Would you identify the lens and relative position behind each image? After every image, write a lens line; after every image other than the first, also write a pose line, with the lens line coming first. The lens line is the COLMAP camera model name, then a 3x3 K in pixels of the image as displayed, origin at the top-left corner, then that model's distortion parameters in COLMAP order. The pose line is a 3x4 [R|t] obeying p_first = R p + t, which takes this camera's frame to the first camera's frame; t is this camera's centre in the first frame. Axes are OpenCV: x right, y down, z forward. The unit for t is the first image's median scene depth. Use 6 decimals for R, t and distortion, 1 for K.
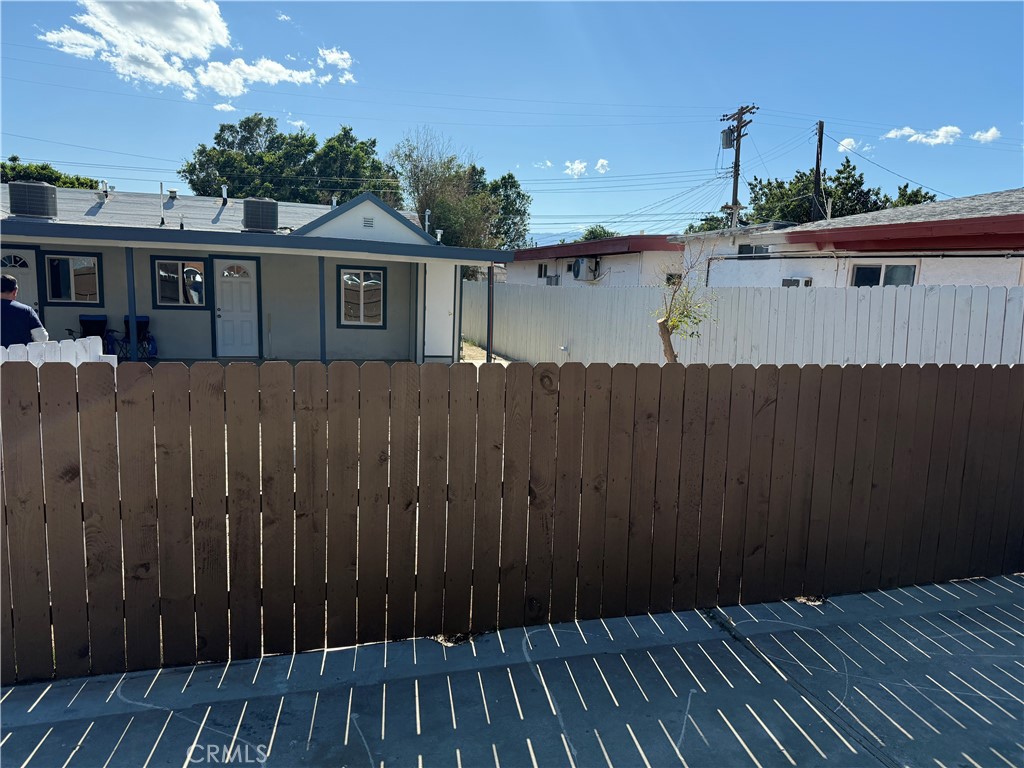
lens RADIAL K [[723.7, 0, 516.2], [0, 723.7, 406.6], [0, 0, 1]] dist [0.054167, -0.063276]
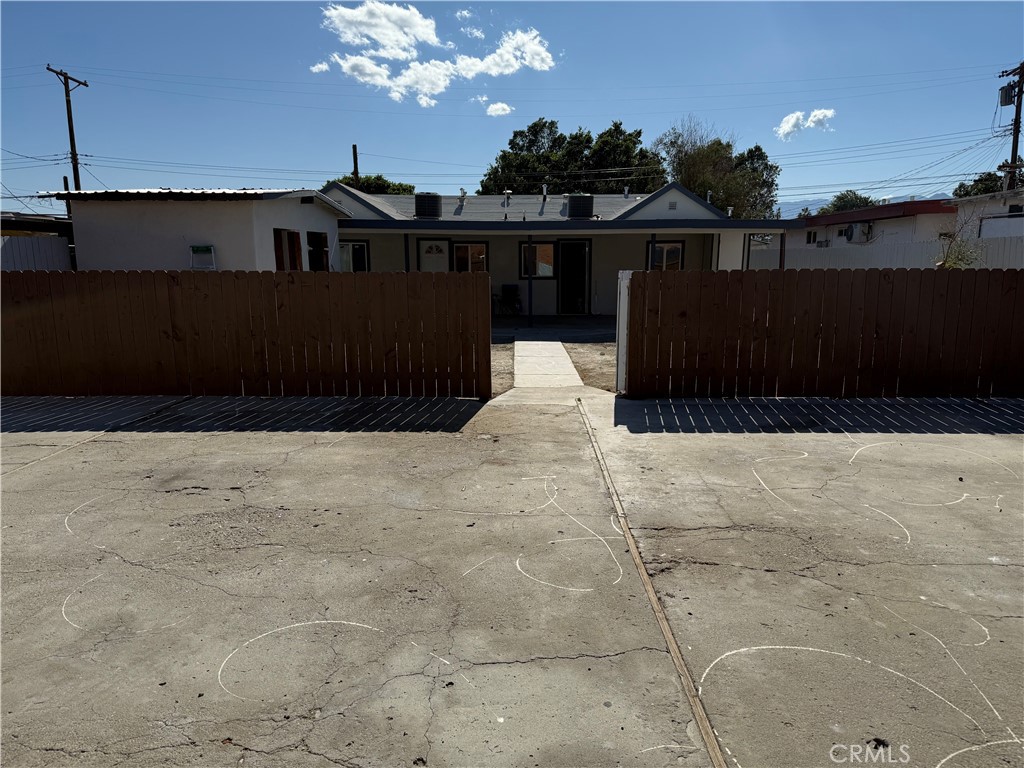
lens RADIAL K [[723.7, 0, 511.5], [0, 723.7, 401.4], [0, 0, 1]] dist [0.054167, -0.063276]
pose [[0.951845, 0.019215, -0.305978, -0.035187], [-0.013267, 0.999681, 0.021508, 0.030196], [0.306293, -0.016413, 0.951796, -0.142261]]
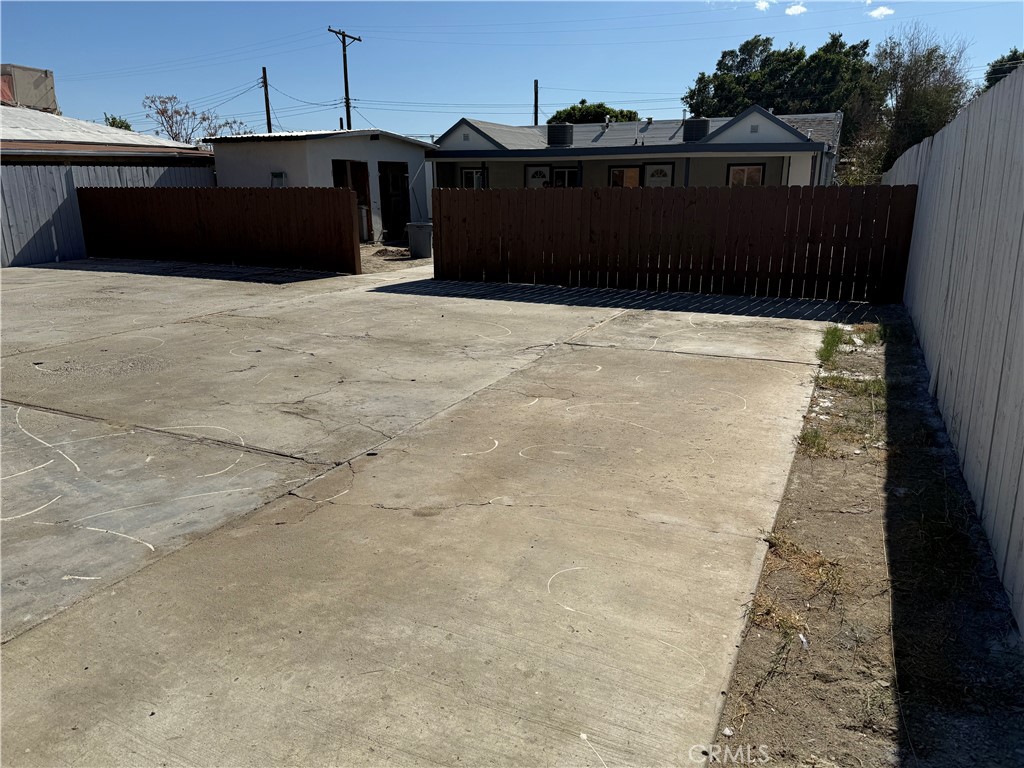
lens RADIAL K [[723.7, 0, 507.3], [0, 723.7, 390.5], [0, 0, 1]] dist [0.054167, -0.063276]
pose [[0.748583, 0.140390, -0.648008, 0.183255], [-0.080026, 0.989313, 0.121886, 0.043388], [0.658194, -0.039385, 0.751817, -0.150865]]
